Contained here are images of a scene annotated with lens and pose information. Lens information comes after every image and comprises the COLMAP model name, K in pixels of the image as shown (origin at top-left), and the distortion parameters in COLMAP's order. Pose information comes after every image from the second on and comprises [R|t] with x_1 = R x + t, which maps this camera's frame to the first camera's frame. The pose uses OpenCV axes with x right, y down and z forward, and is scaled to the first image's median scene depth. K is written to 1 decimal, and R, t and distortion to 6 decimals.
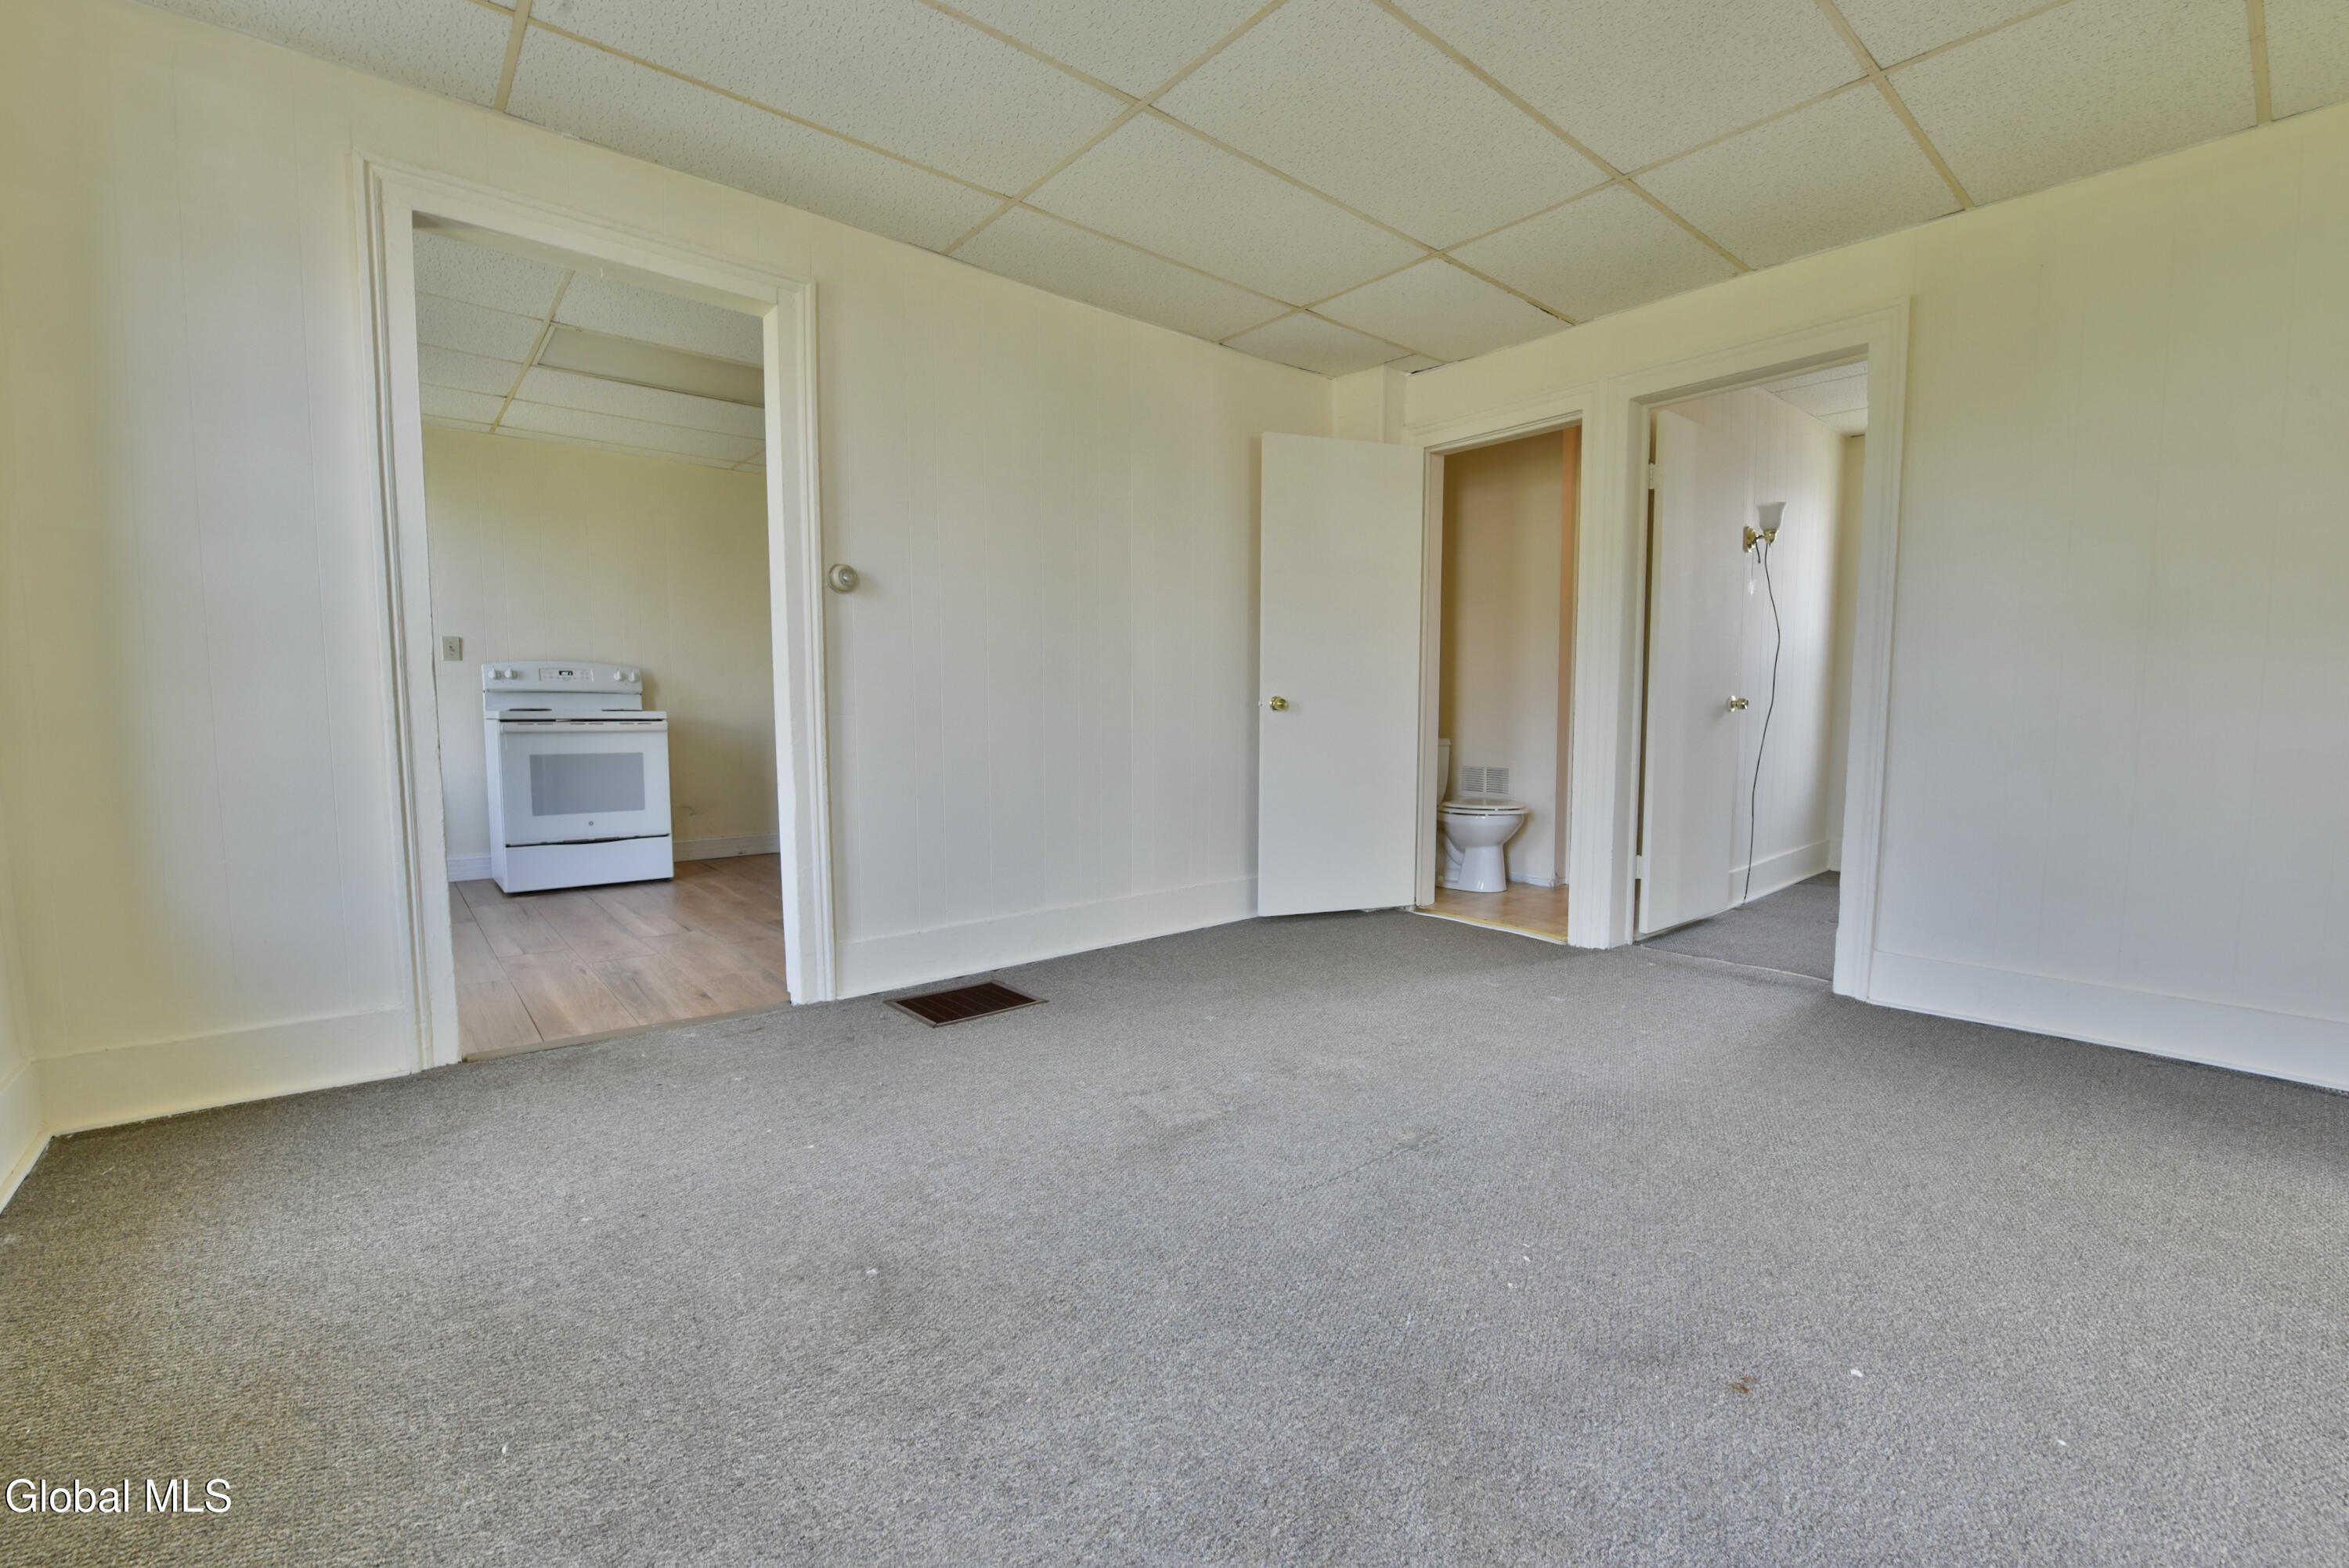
lens RADIAL K [[972.6, 0, 1163.1], [0, 972.6, 765.2], [0, 0, 1]] dist [-0.002090, -0.000086]
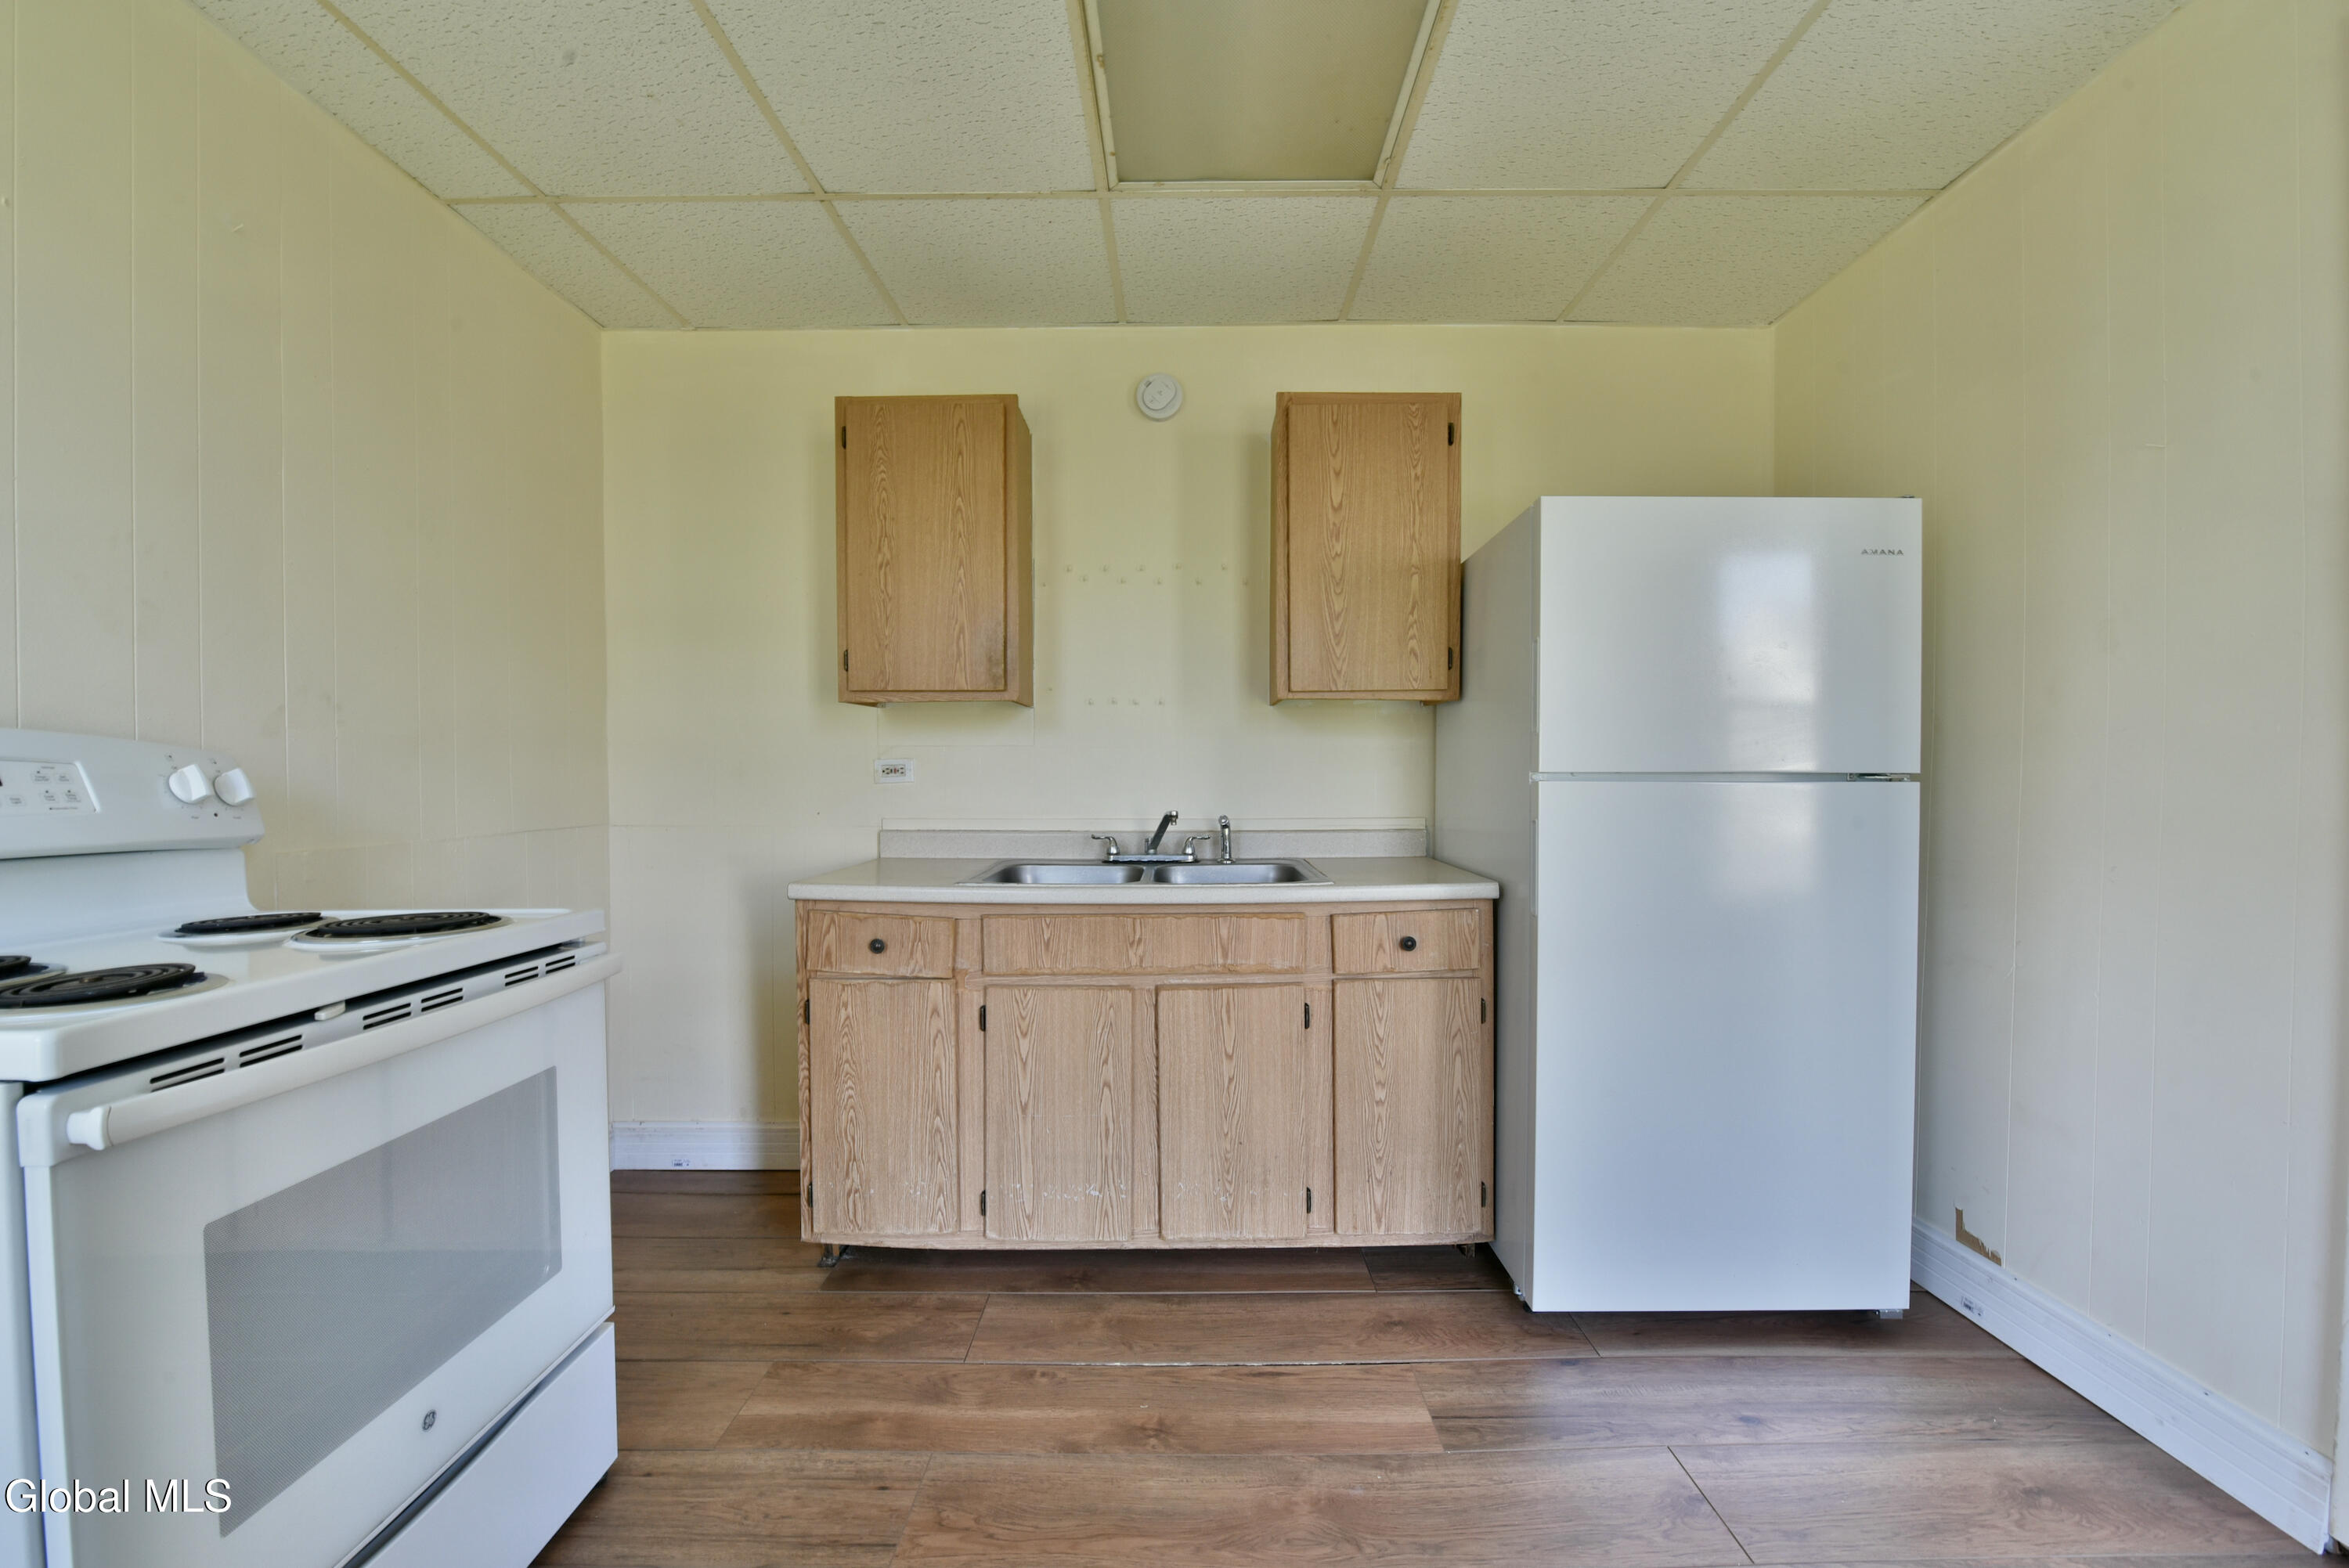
lens RADIAL K [[950.6, 0, 1174.5], [0, 950.6, 784.0], [0, 0, 1]] dist [-0.011982, 0.000025]
pose [[0.649304, -0.008649, 0.760480, -0.628430], [0.048423, 0.998377, -0.029989, -0.077016], [-0.758986, 0.056297, 0.648669, 0.682441]]
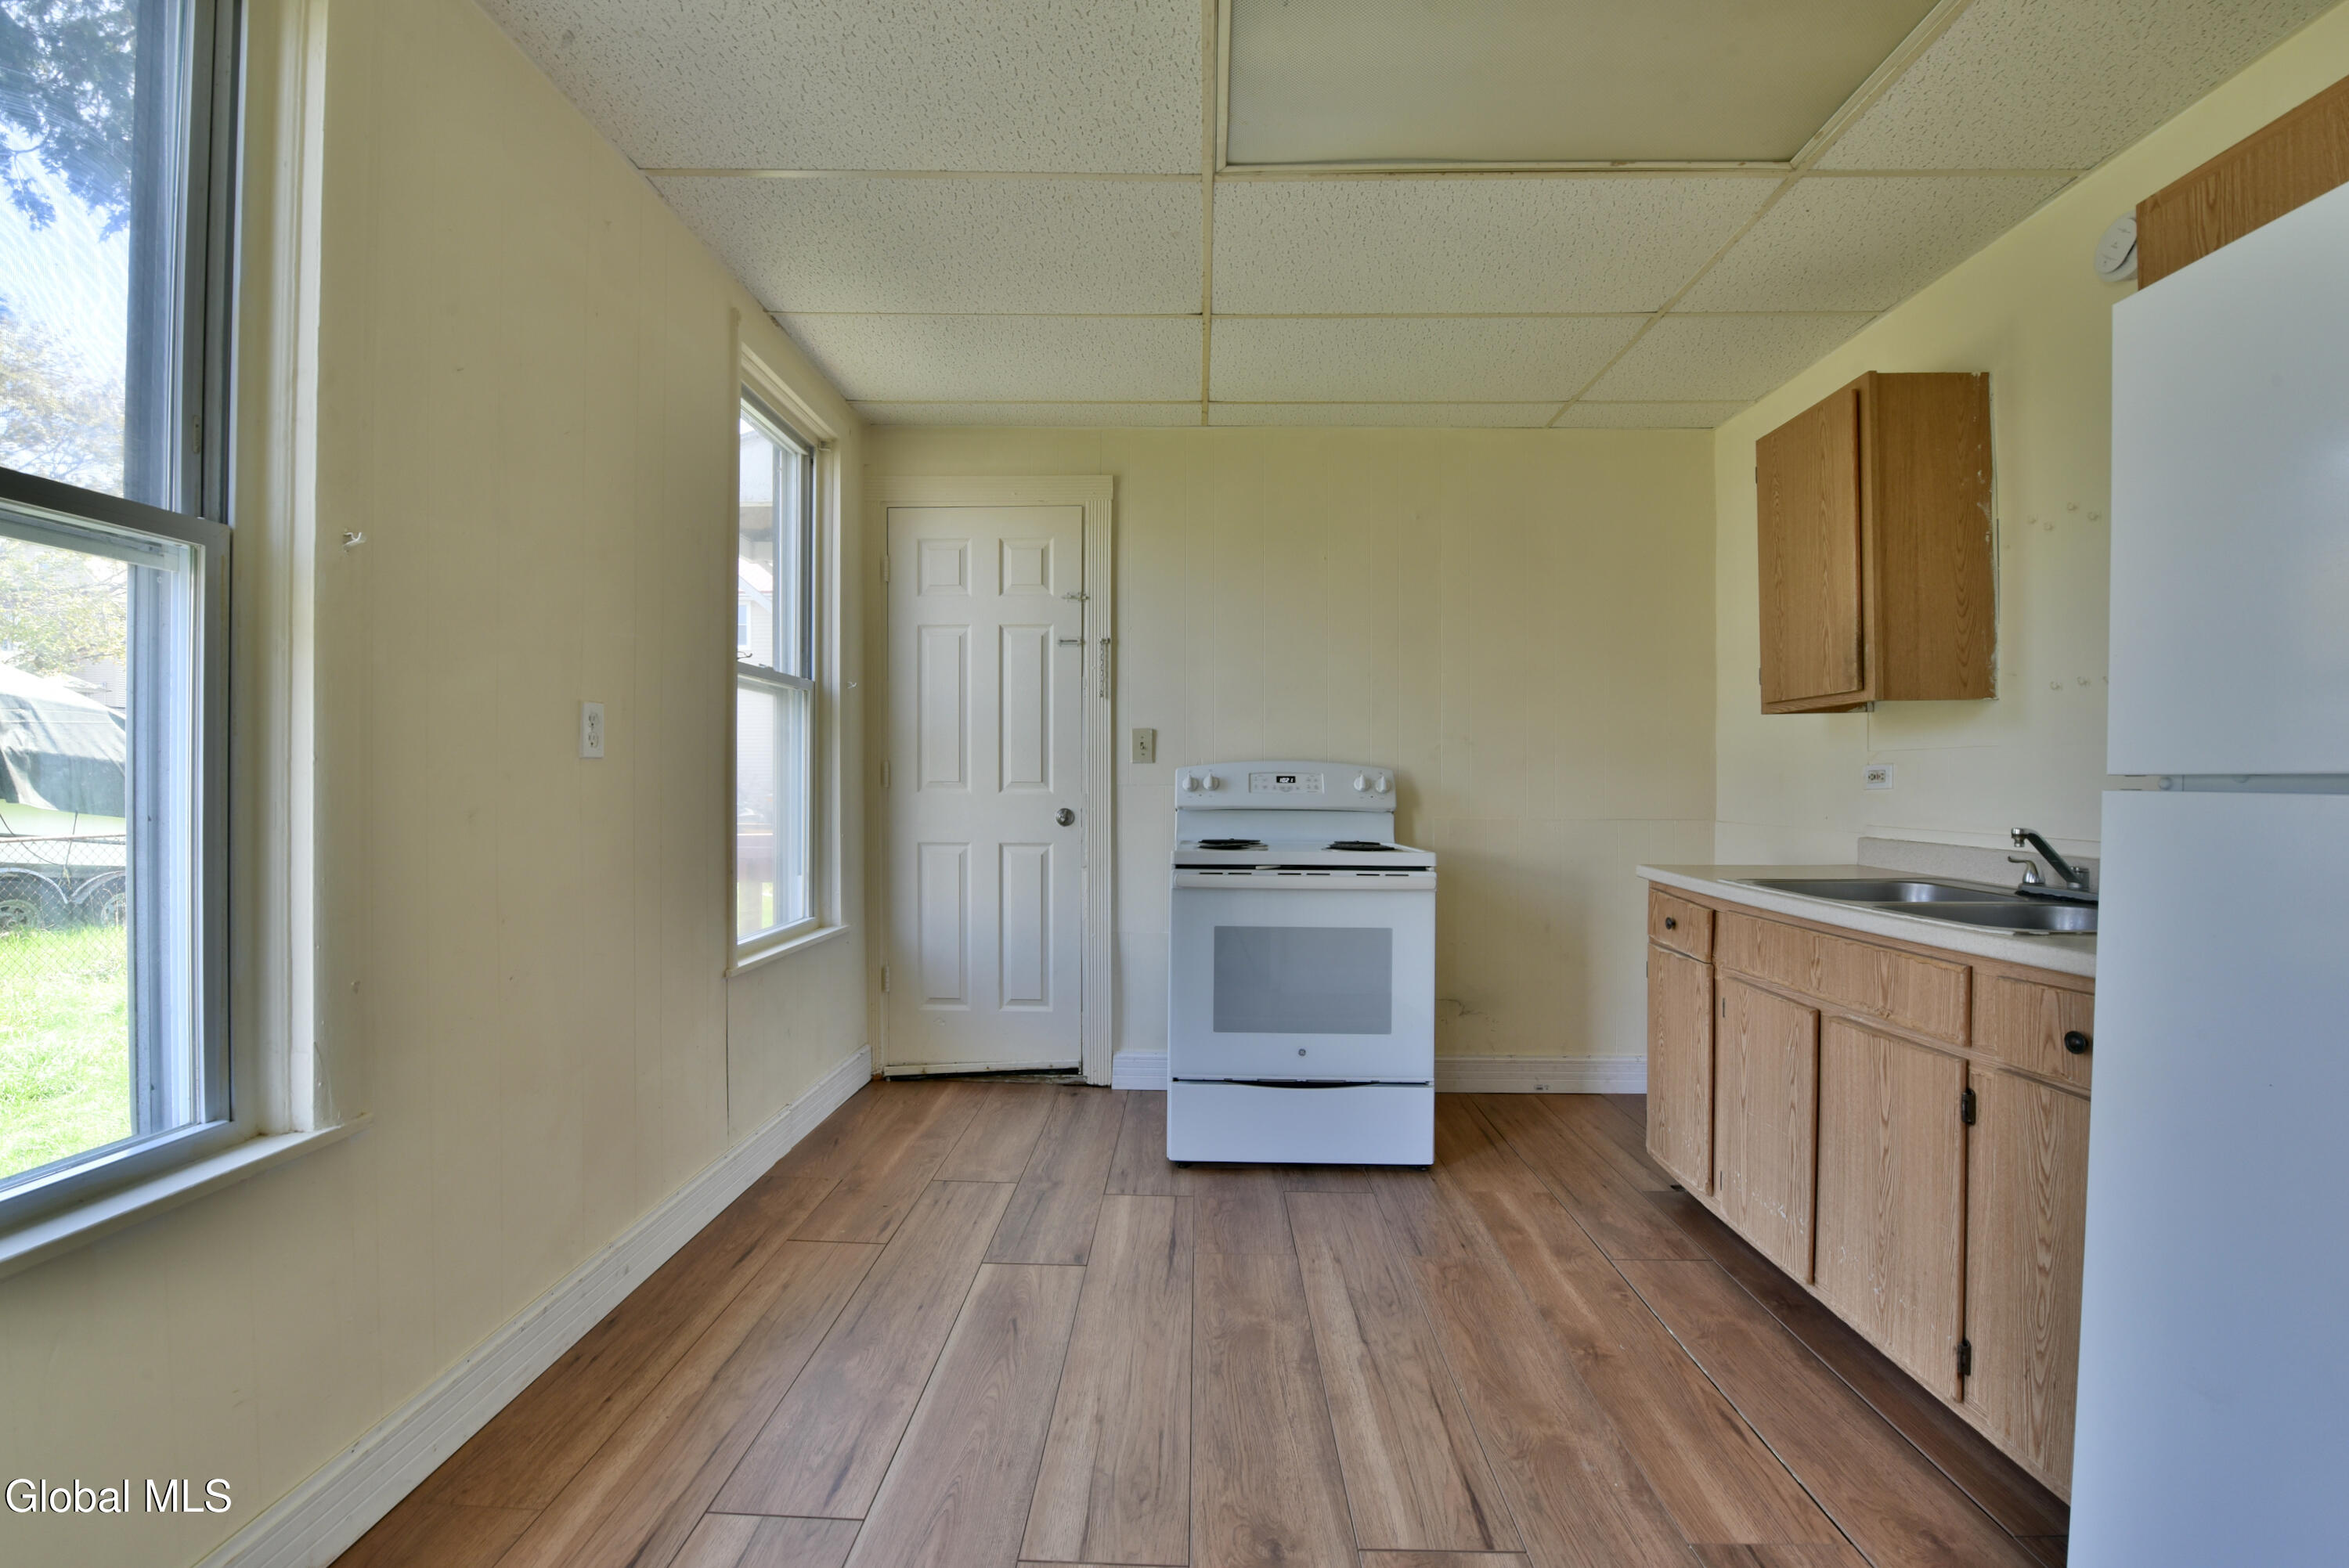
lens RADIAL K [[950.6, 0, 1174.5], [0, 950.6, 784.0], [0, 0, 1]] dist [-0.011982, 0.000025]
pose [[0.750469, 0.005626, -0.660882, -0.274007], [-0.045700, 0.998012, -0.043399, -0.064625], [0.659324, 0.062772, 0.749234, 0.513545]]
